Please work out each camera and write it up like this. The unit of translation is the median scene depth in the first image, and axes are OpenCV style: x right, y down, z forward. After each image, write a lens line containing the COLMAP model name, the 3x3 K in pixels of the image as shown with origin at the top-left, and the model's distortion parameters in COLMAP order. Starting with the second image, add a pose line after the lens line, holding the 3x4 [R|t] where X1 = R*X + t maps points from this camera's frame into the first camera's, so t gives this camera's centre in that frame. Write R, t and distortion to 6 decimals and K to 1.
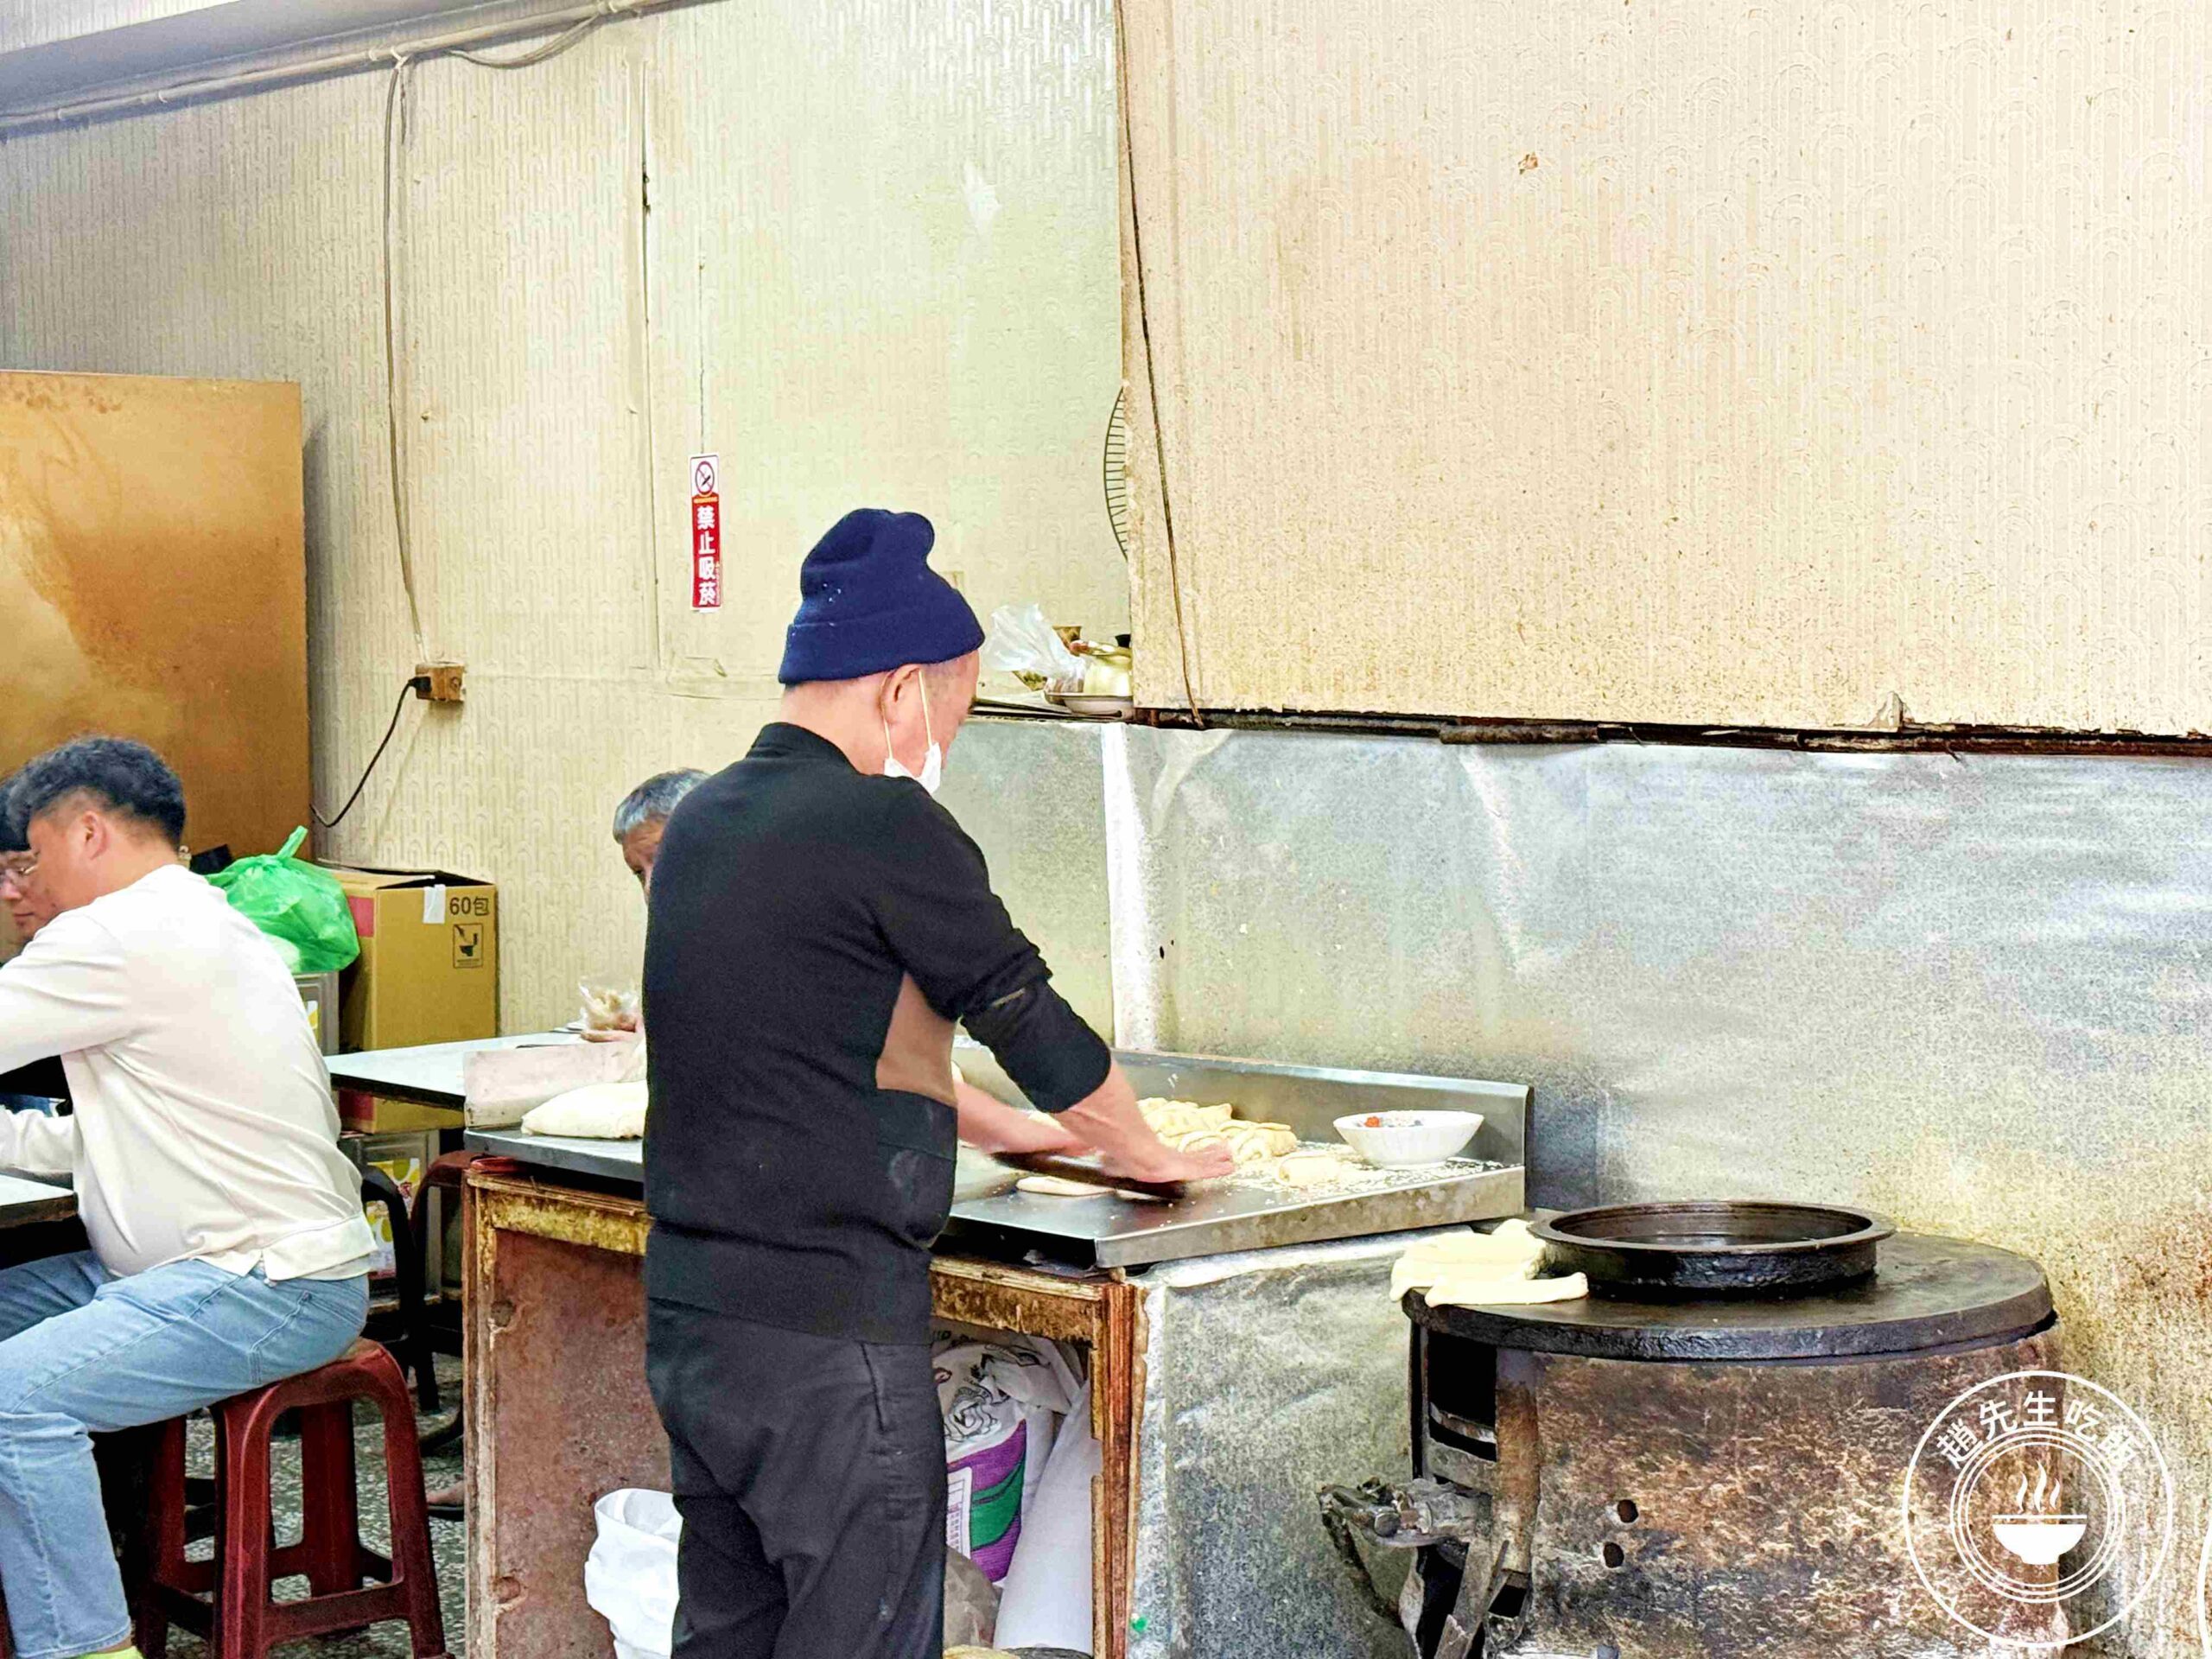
lens RADIAL K [[4030.1, 0, 1096.1], [0, 4030.1, 816.0], [0, 0, 1]] dist [0.111465, 0.225228]
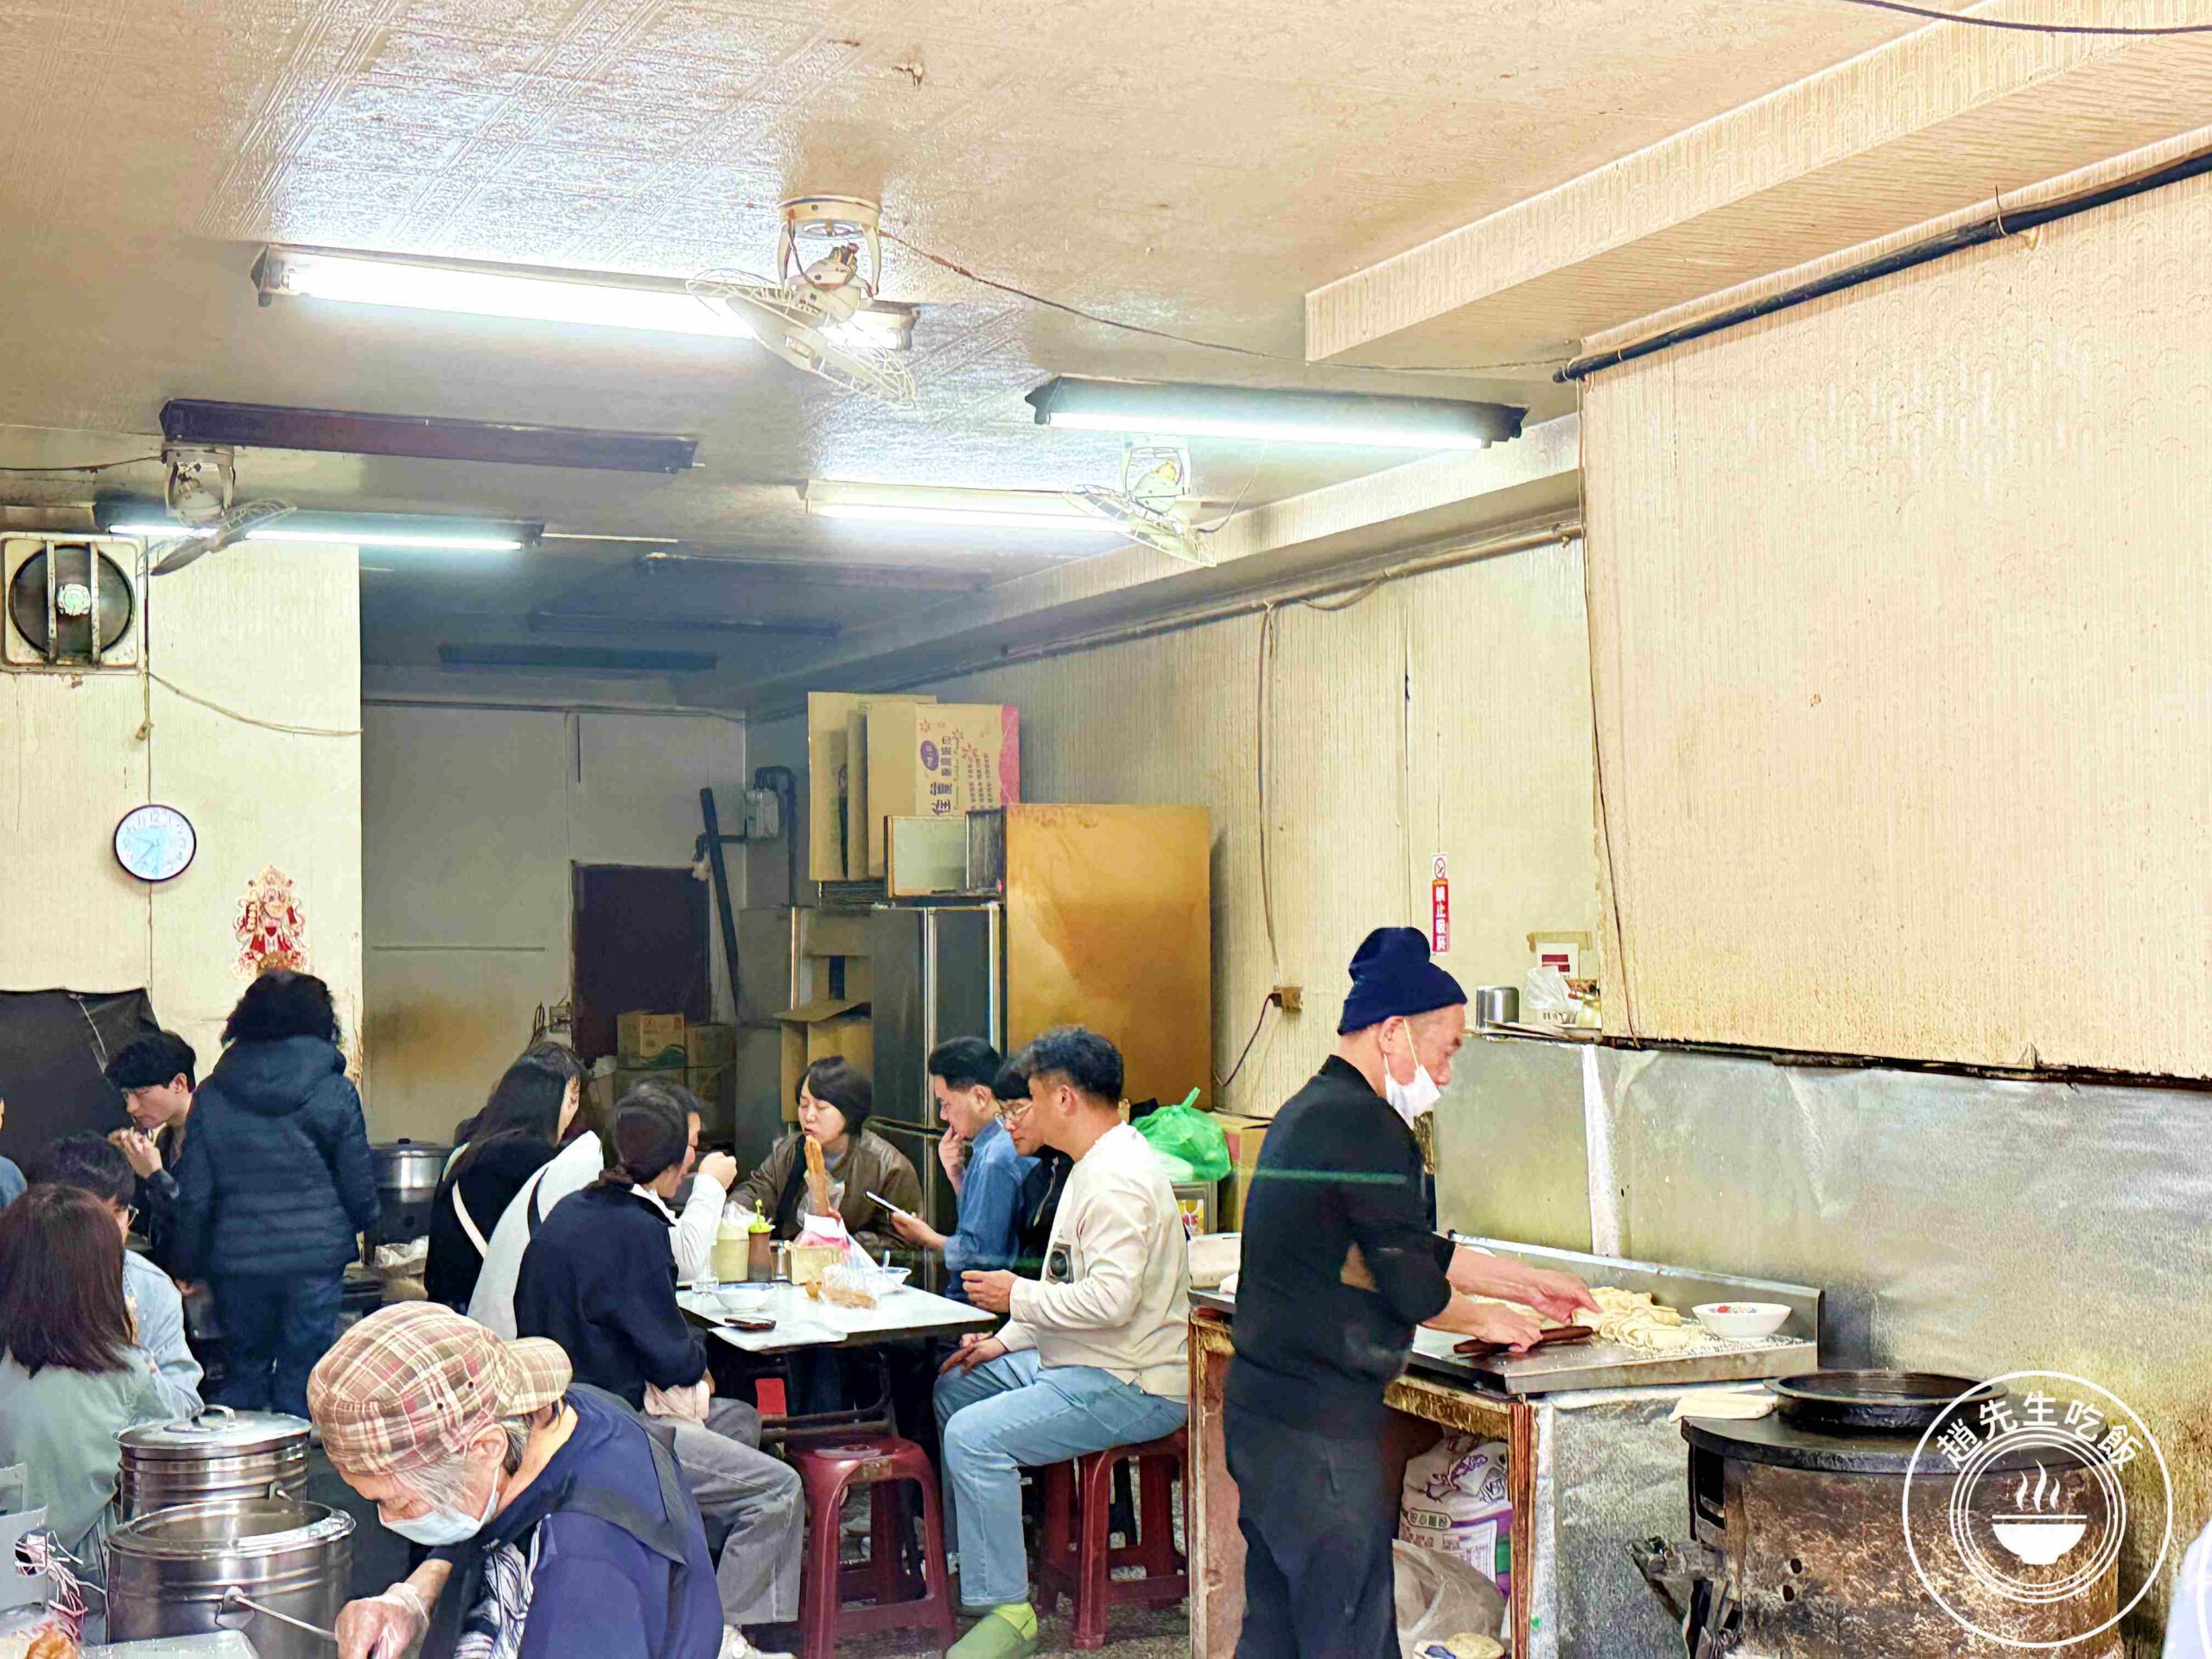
lens RADIAL K [[2833.4, 0, 1106.0], [0, 2833.4, 829.5], [0, 0, 1]] dist [0.201783, -0.469739]
pose [[0.957789, -0.009074, -0.287329, 0.177010], [-0.014020, 0.996838, -0.078215, -0.021048], [0.287131, 0.078942, 0.954633, -0.157438]]
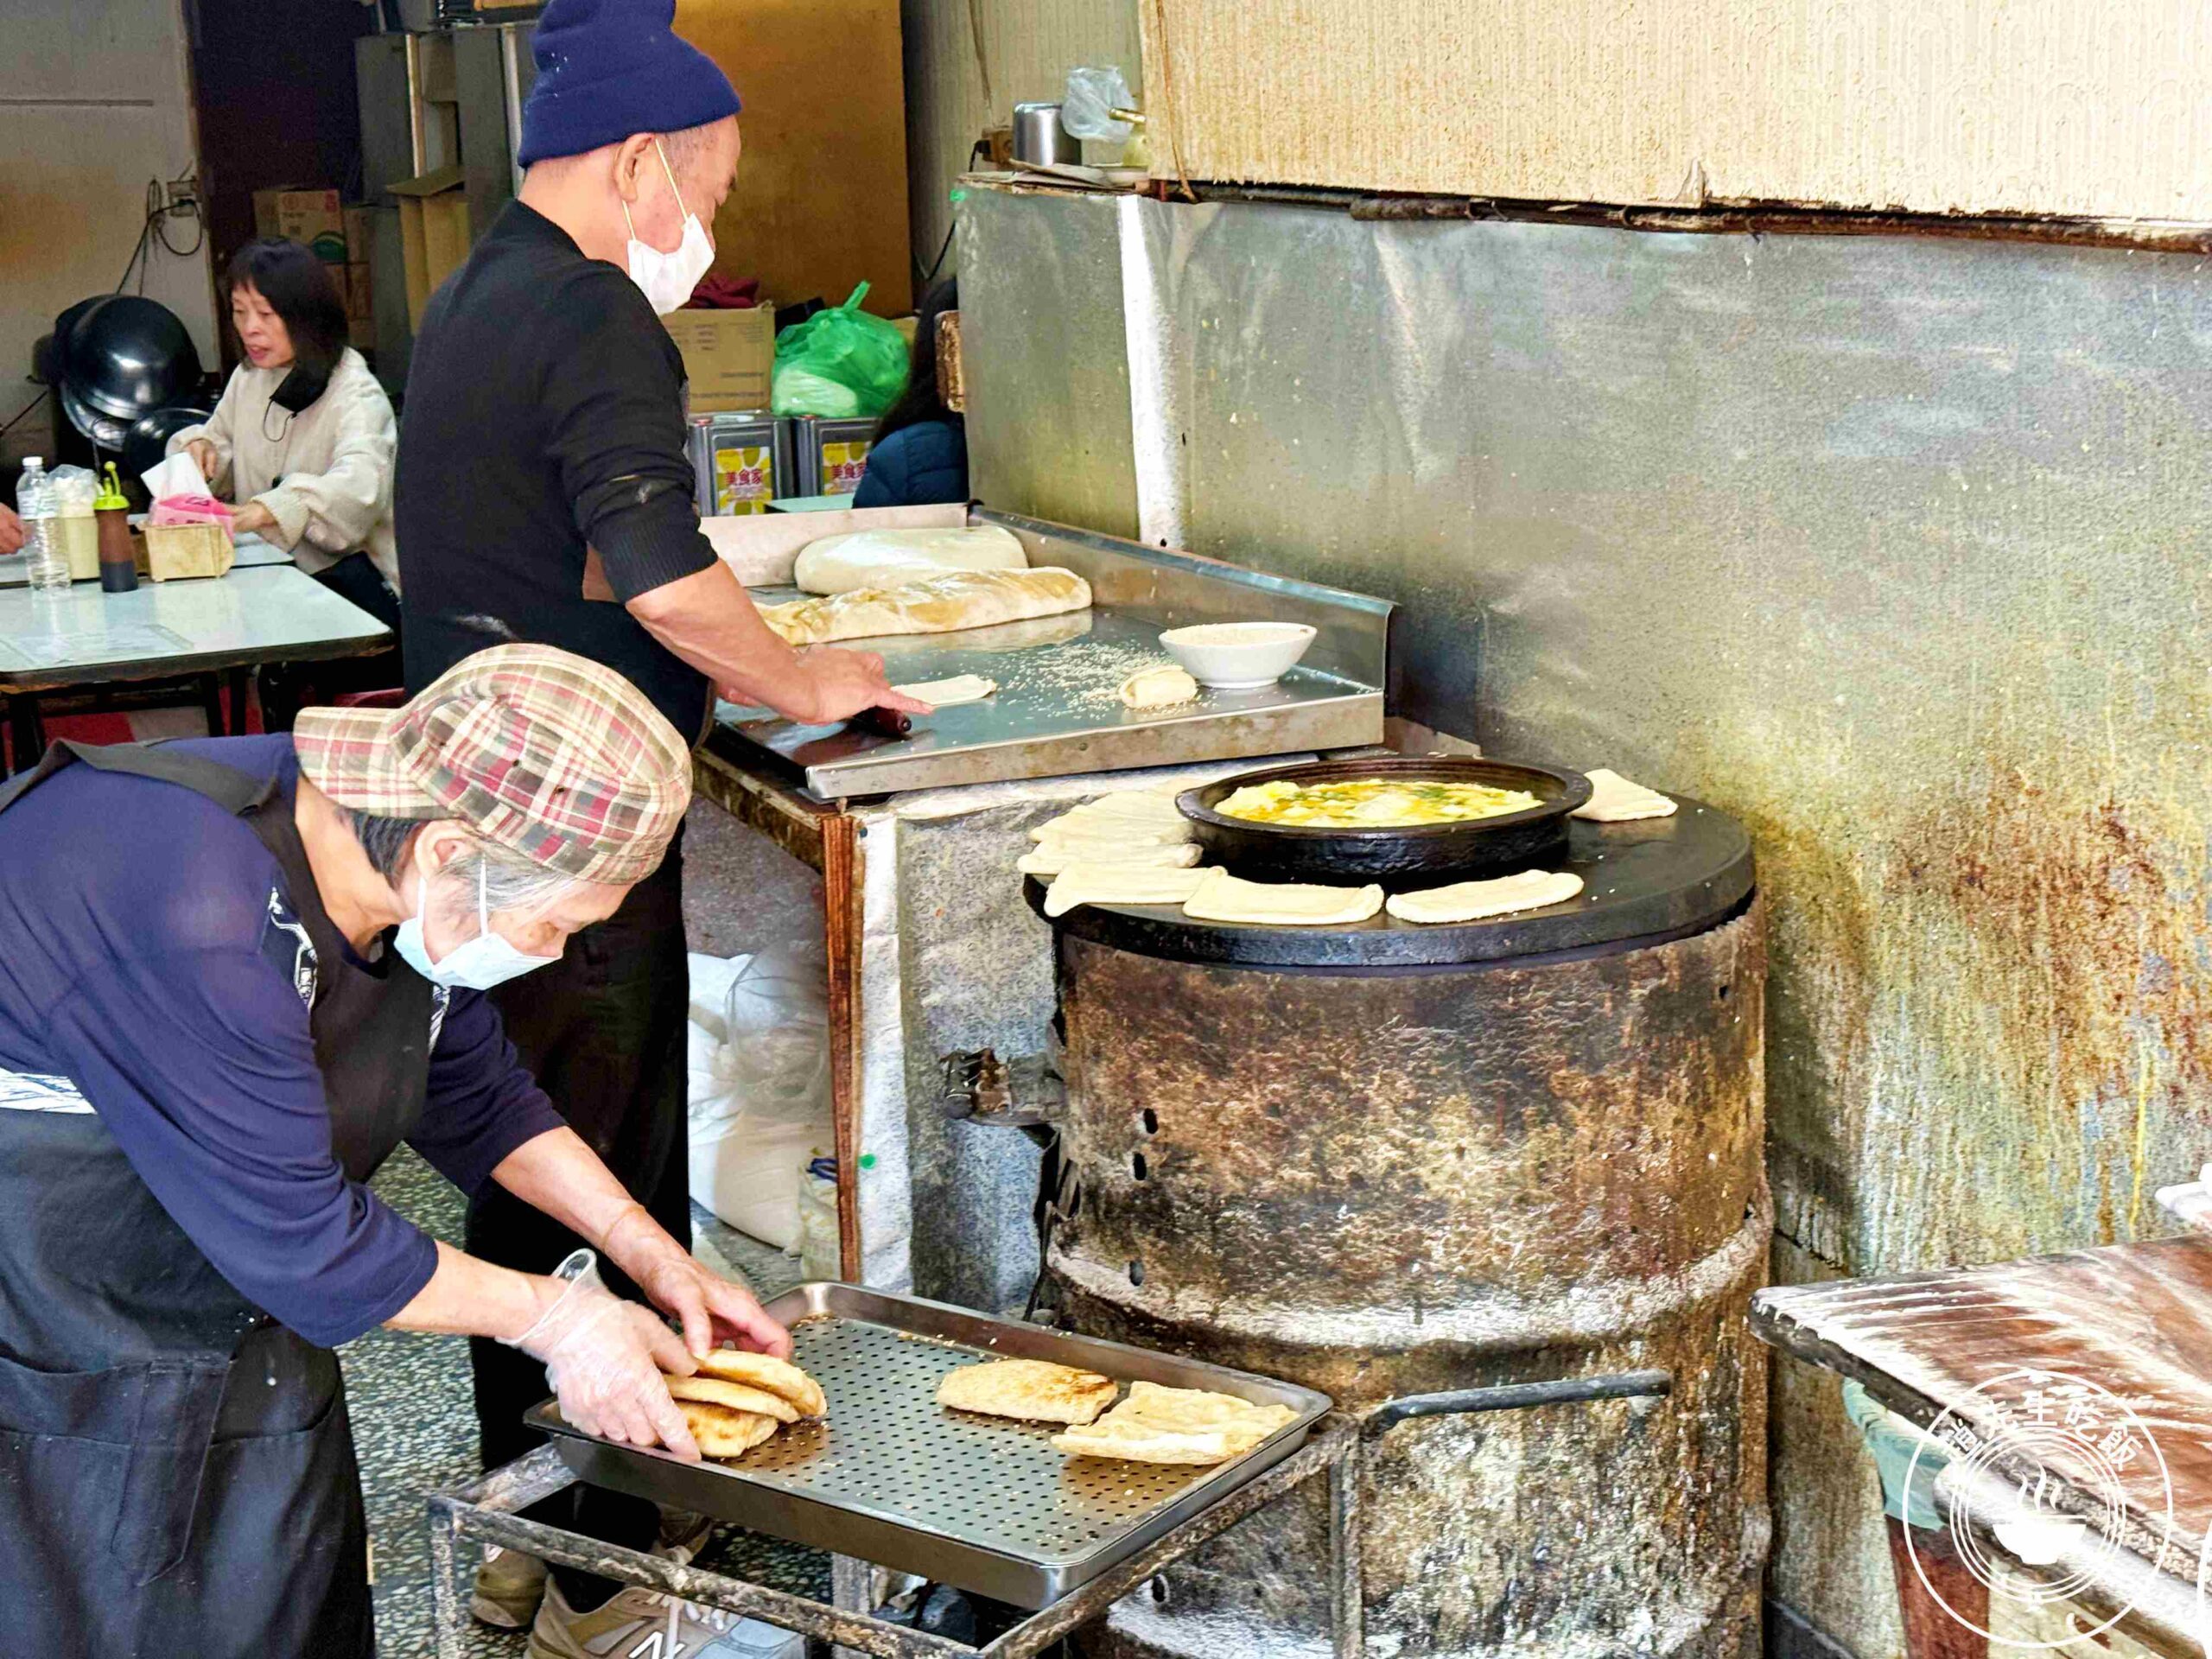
lens RADIAL K [[3276.2, 0, 1106.0], [0, 3276.2, 829.5], [0, 0, 1]] dist [0.162804, -0.113454]
pose [[0.948837, 0.048890, -0.311957, 0.304450], [0.007176, 0.984347, 0.176094, -0.015799], [0.315683, -0.169324, 0.933635, 0.299831]]
